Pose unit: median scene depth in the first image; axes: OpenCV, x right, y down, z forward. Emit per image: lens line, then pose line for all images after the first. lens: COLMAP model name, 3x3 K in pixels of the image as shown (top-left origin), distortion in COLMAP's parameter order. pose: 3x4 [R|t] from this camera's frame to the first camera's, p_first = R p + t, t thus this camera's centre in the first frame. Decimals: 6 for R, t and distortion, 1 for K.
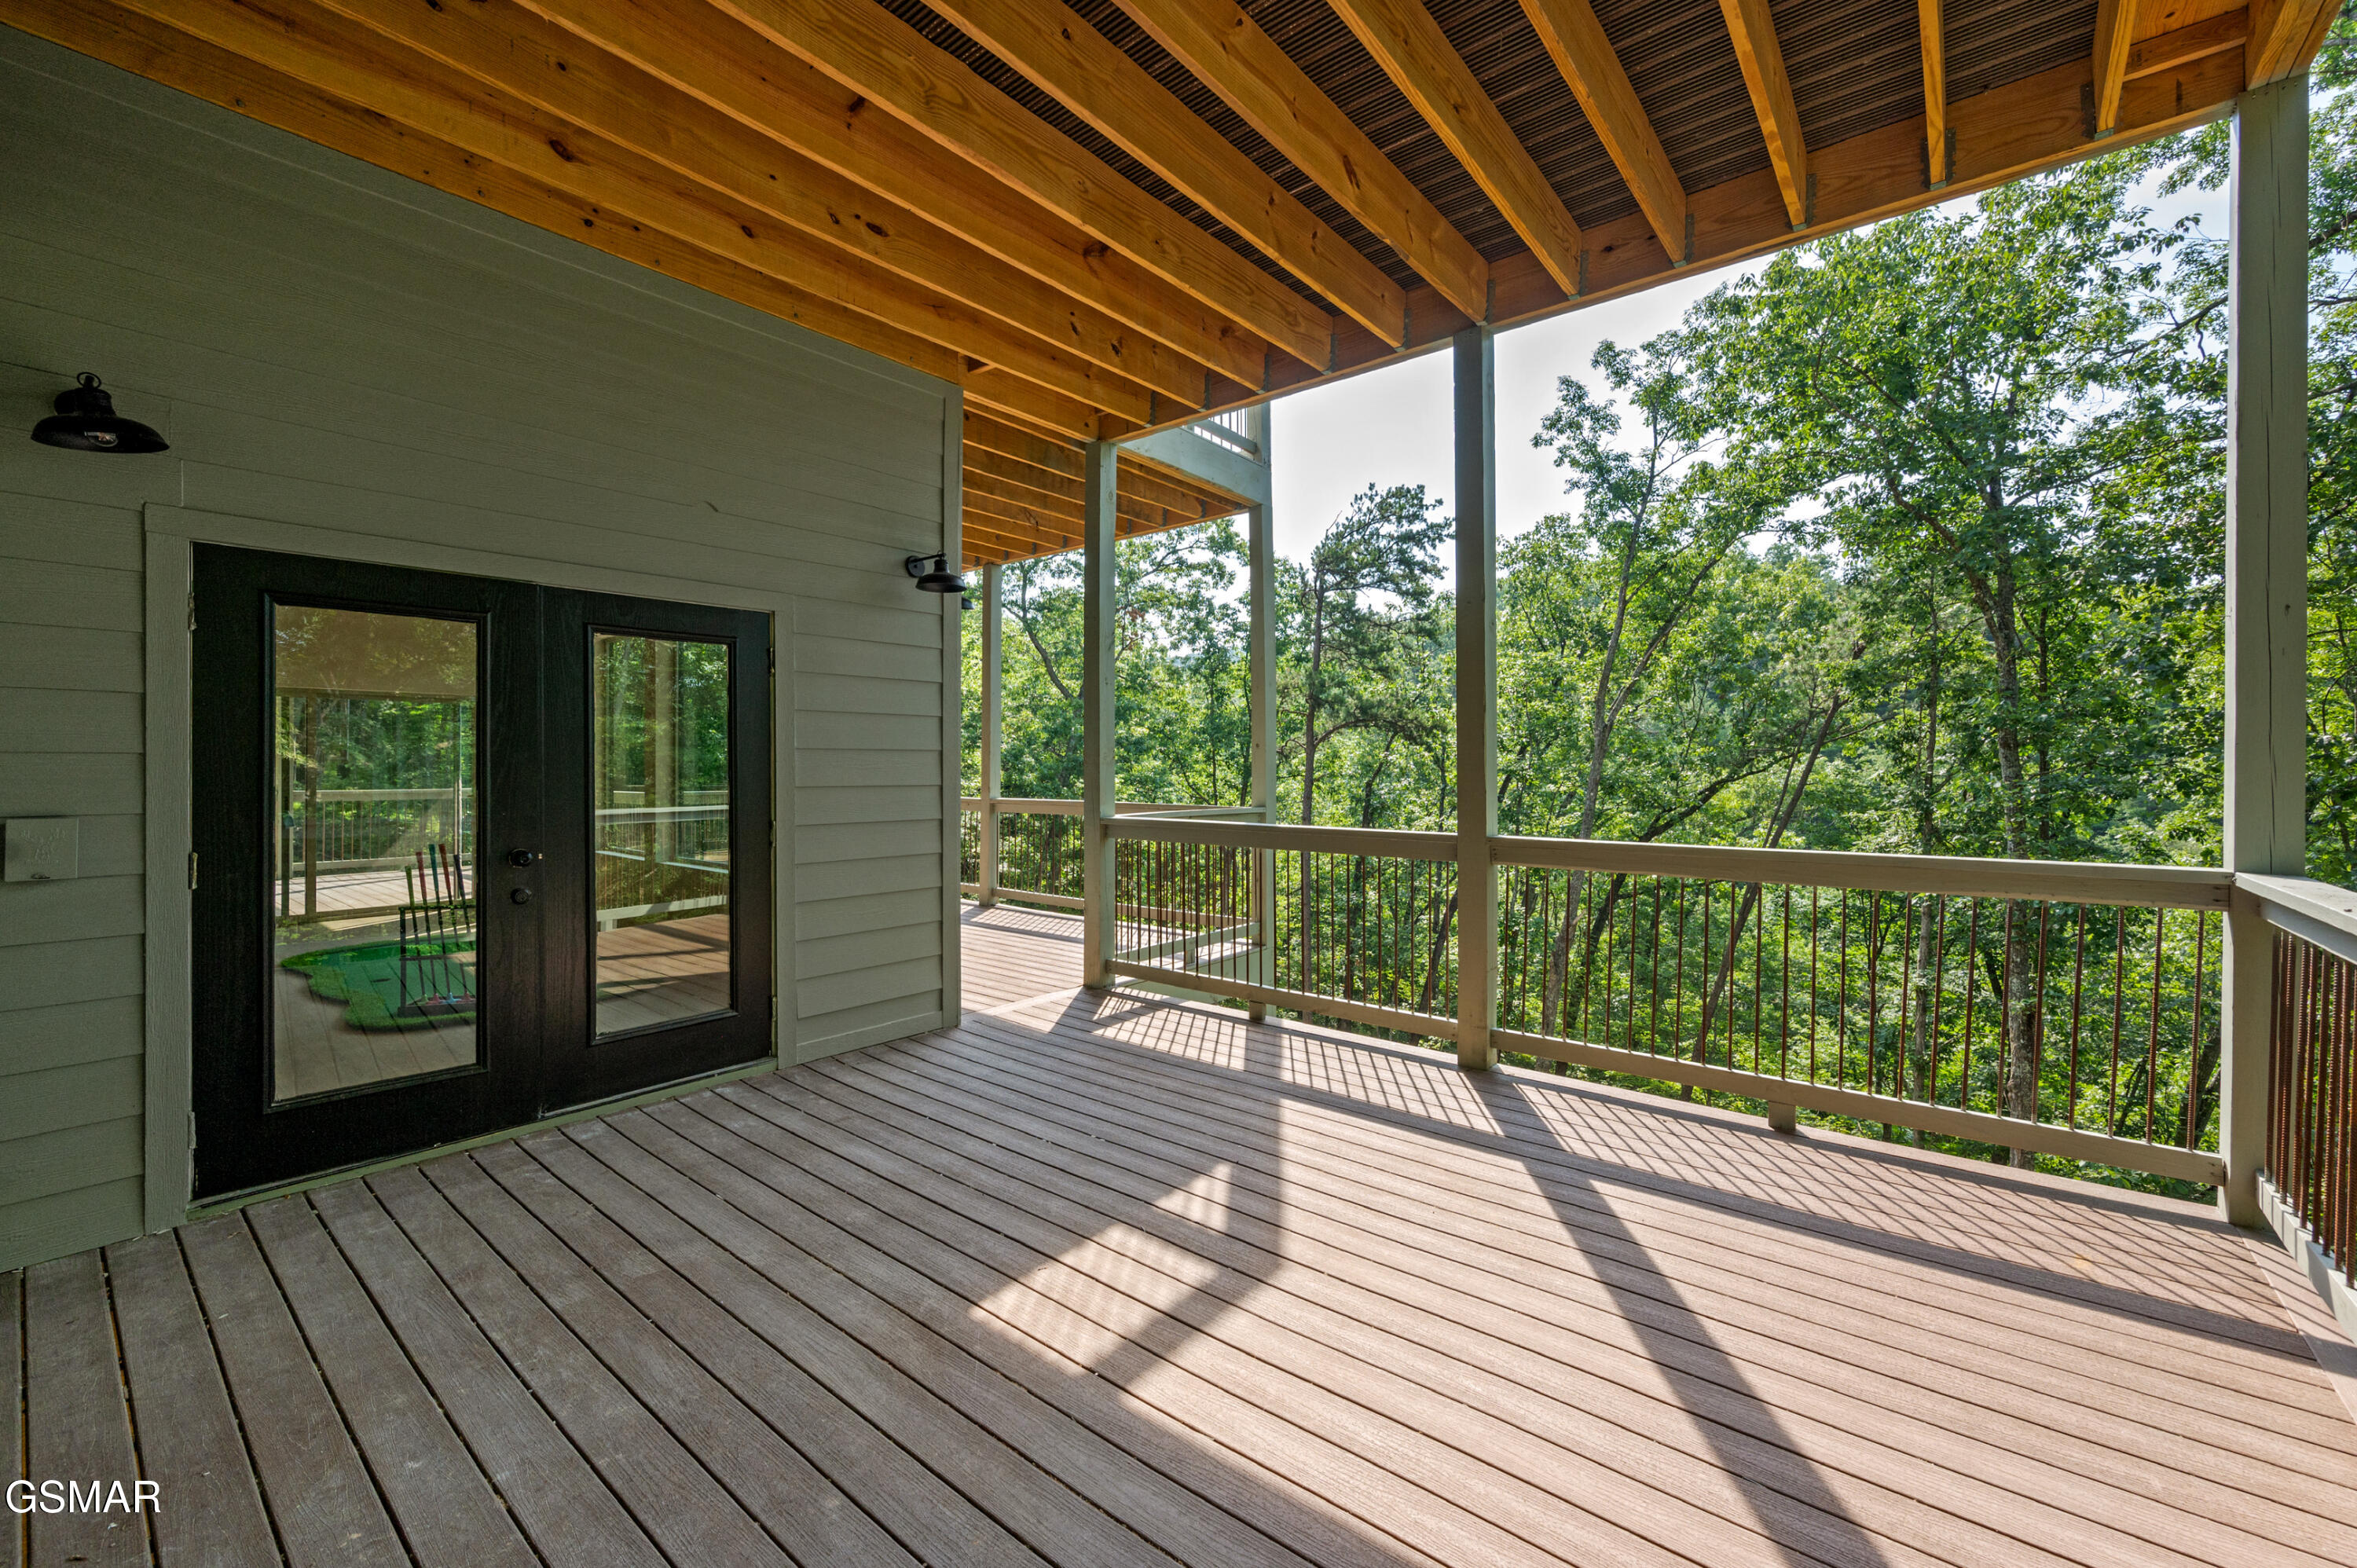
lens RADIAL K [[956.6, 0, 1188.3], [0, 956.6, 757.9], [0, 0, 1]] dist [0.000326, -0.000880]
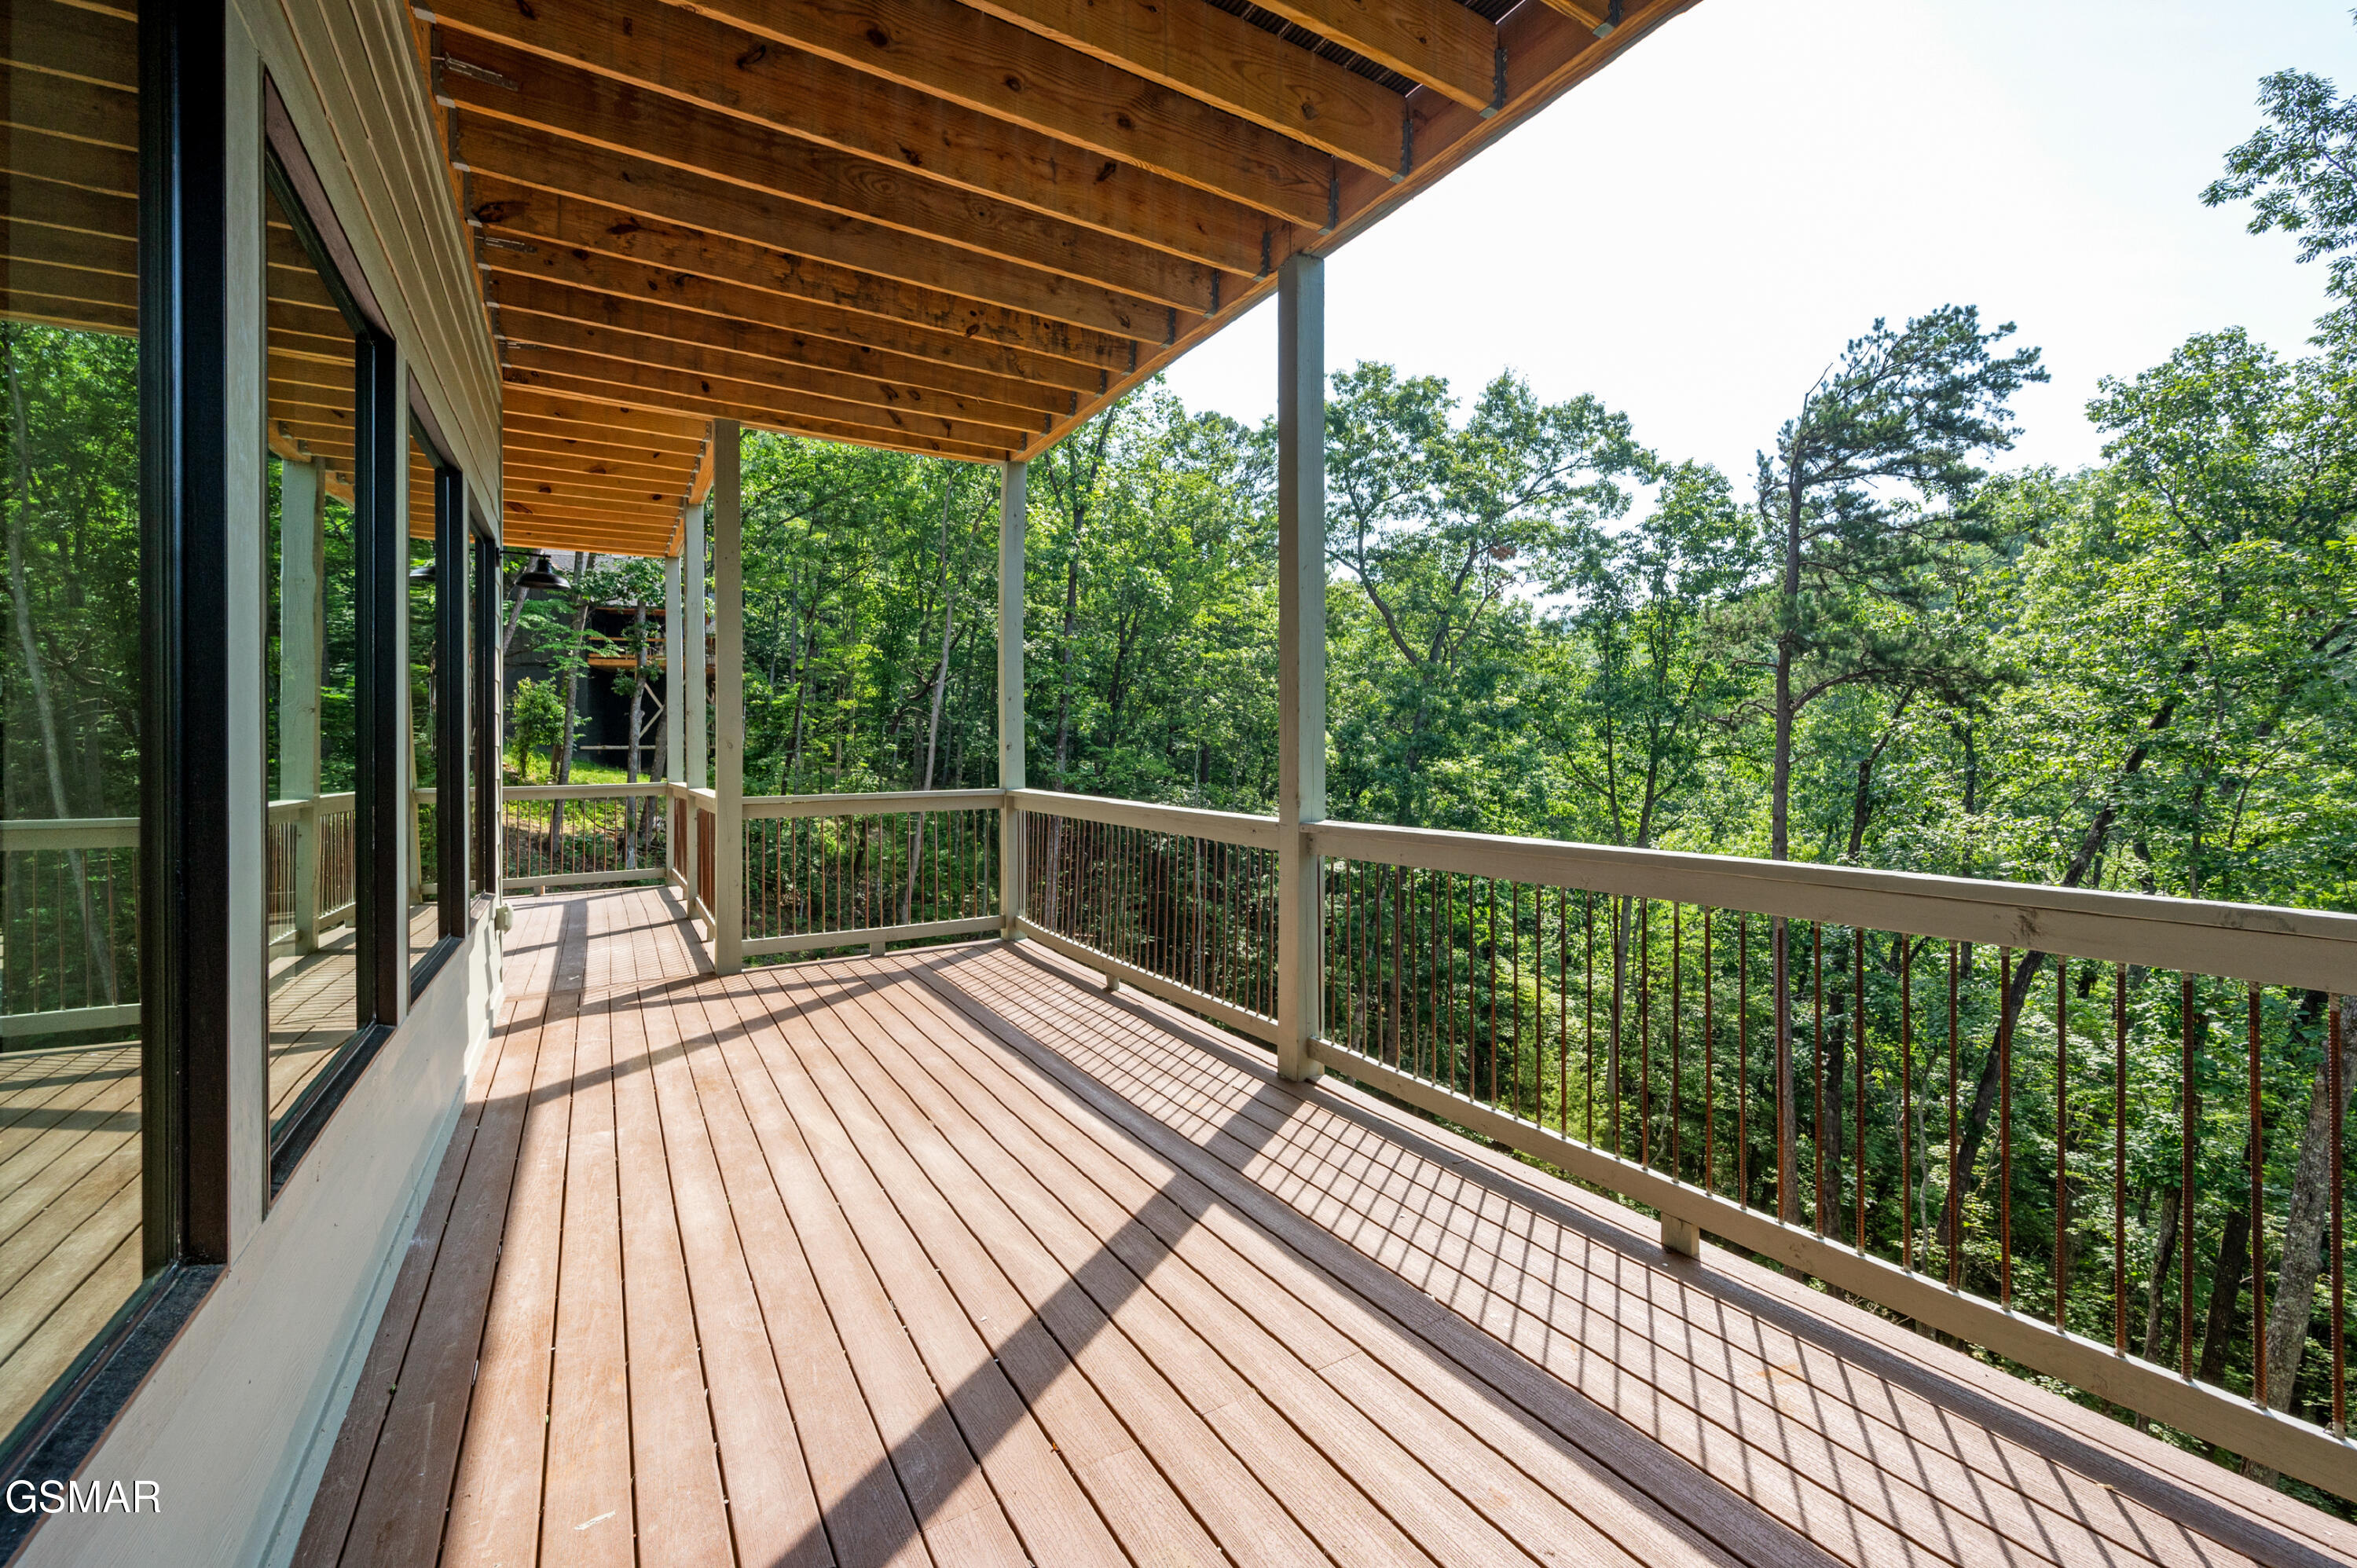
lens RADIAL K [[956.6, 0, 1181.4], [0, 956.6, 743.9], [0, 0, 1]] dist [0.000326, -0.000880]
pose [[0.936974, -0.011348, -0.349215, -0.038180], [0.013297, 0.999907, 0.003184, 0.002651], [0.349146, -0.007626, 0.937037, 0.213293]]
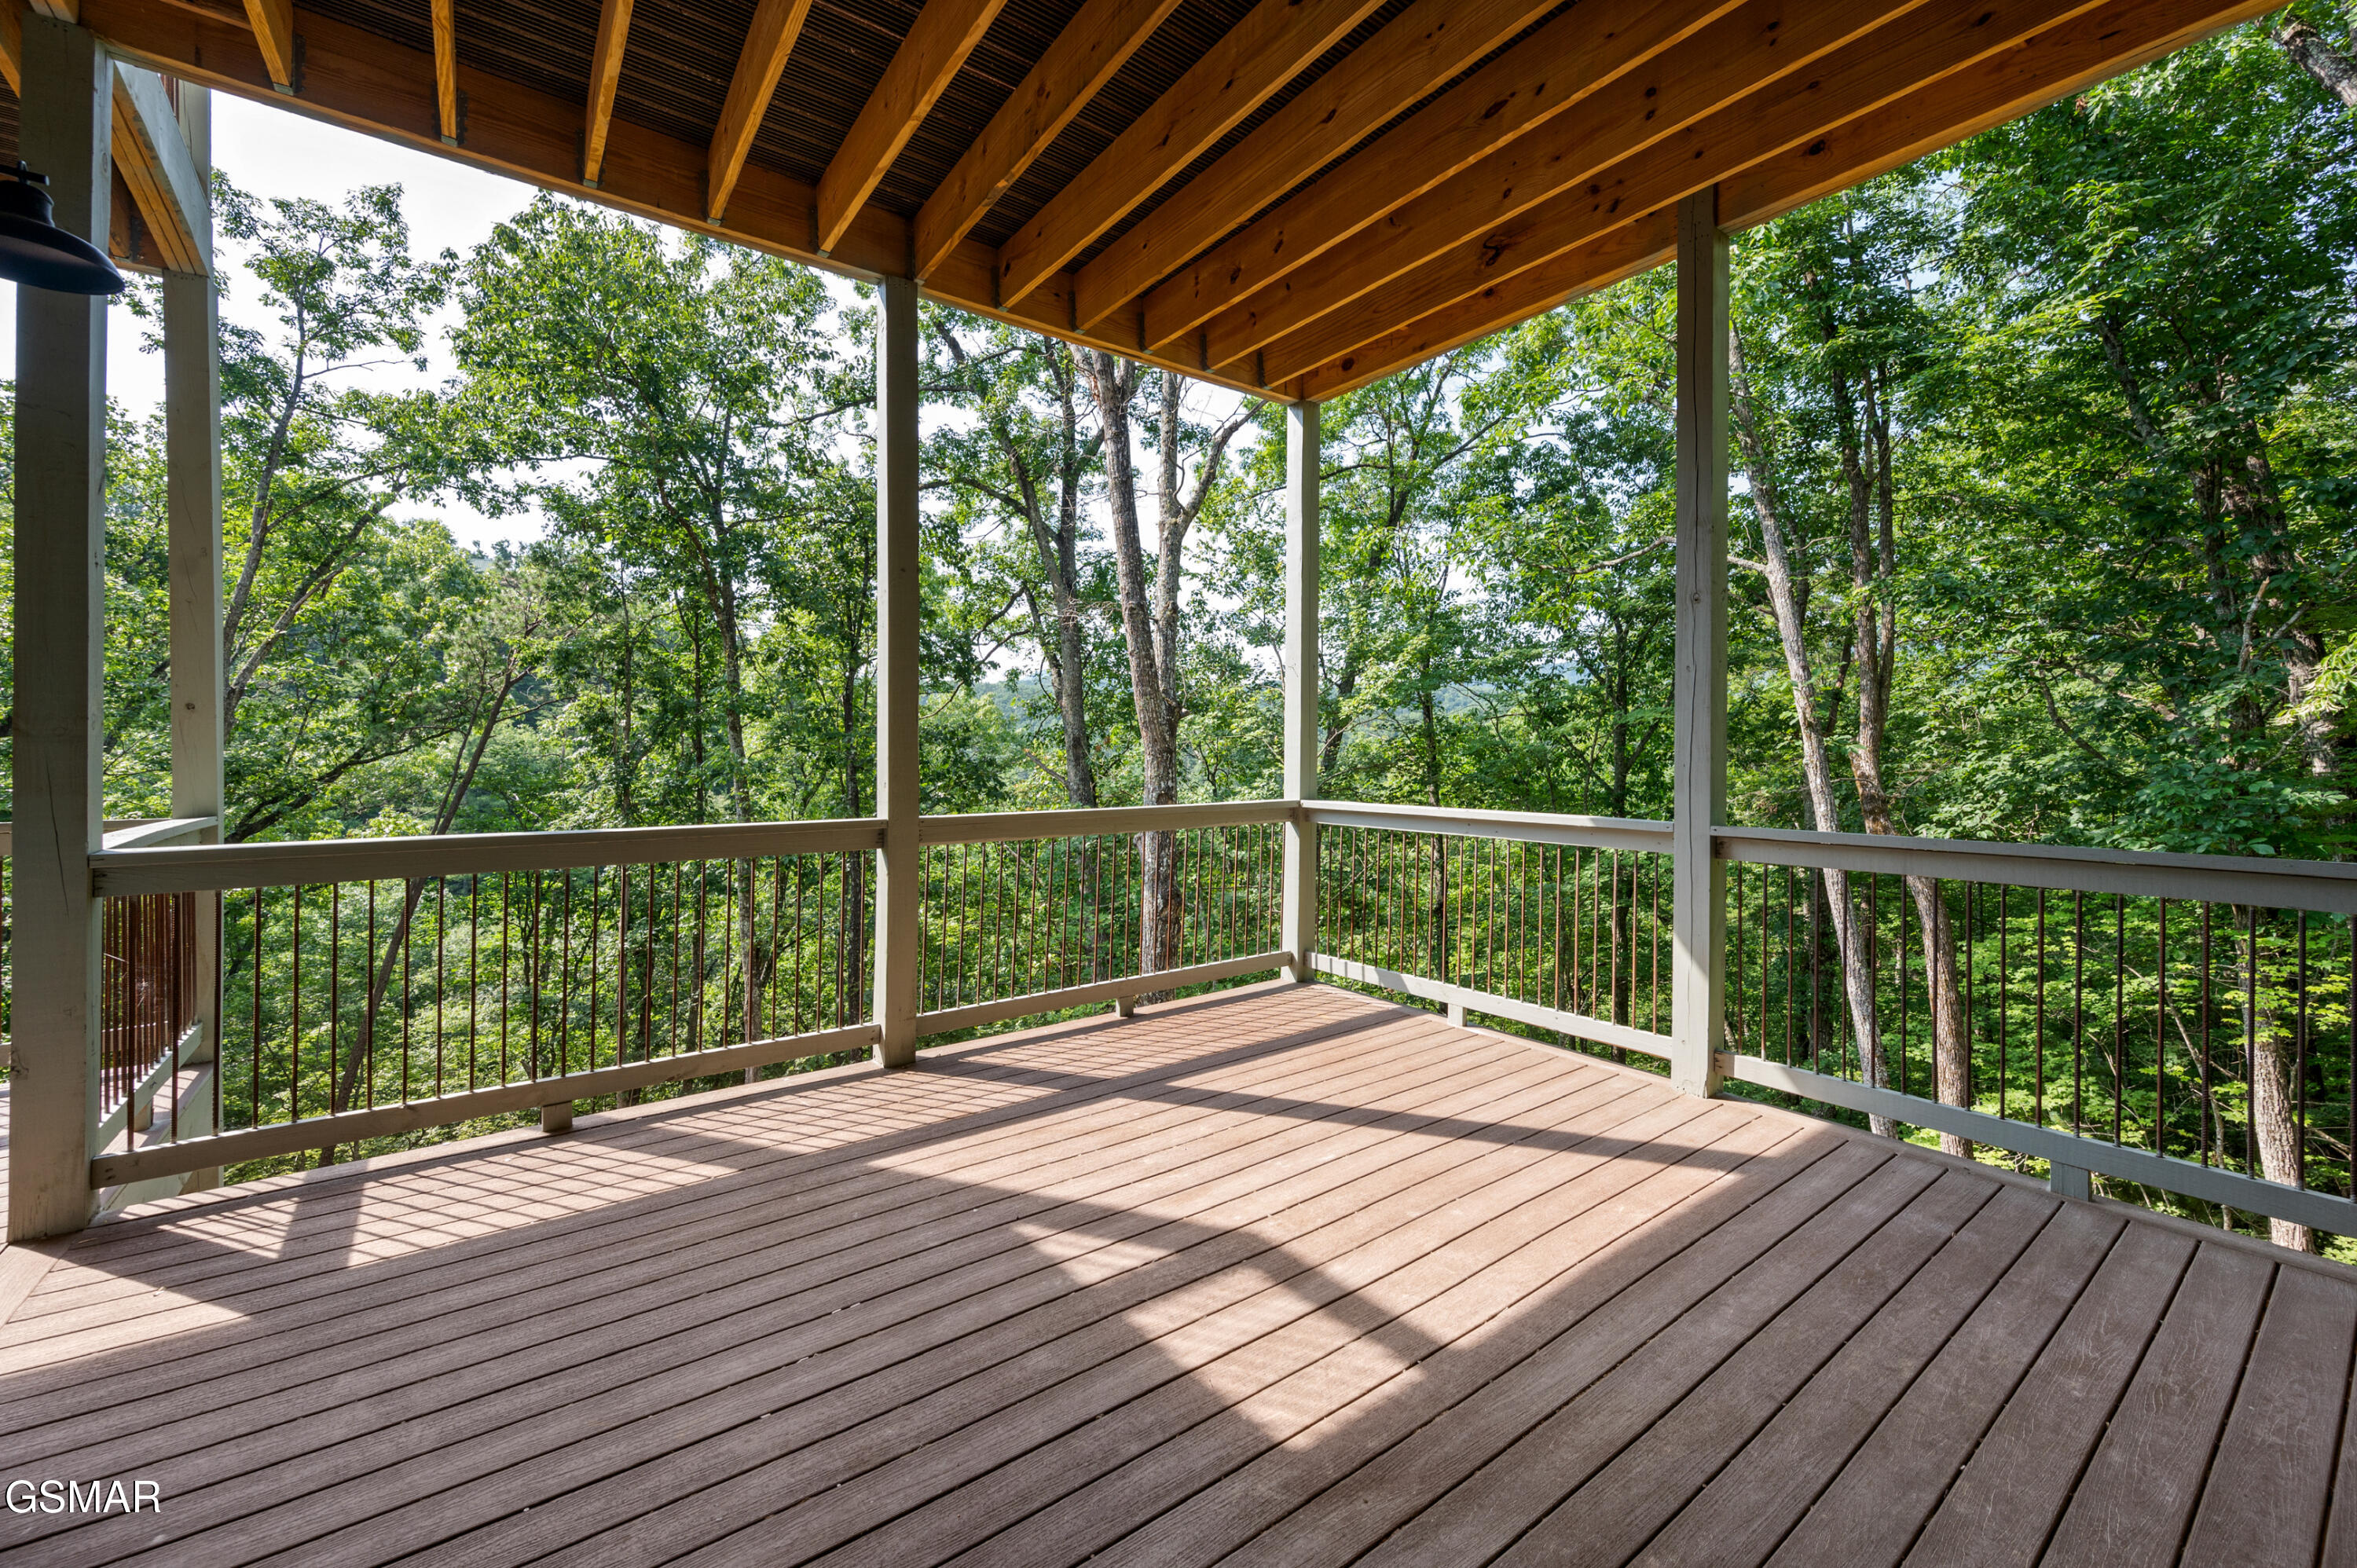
lens RADIAL K [[956.6, 0, 1207.6], [0, 956.6, 729.4], [0, 0, 1]] dist [0.000326, -0.000880]
pose [[0.222935, 0.017921, 0.974669, -0.095746], [-0.009114, 0.999826, -0.016298, 0.001341], [-0.974791, -0.005249, 0.223060, 0.085949]]
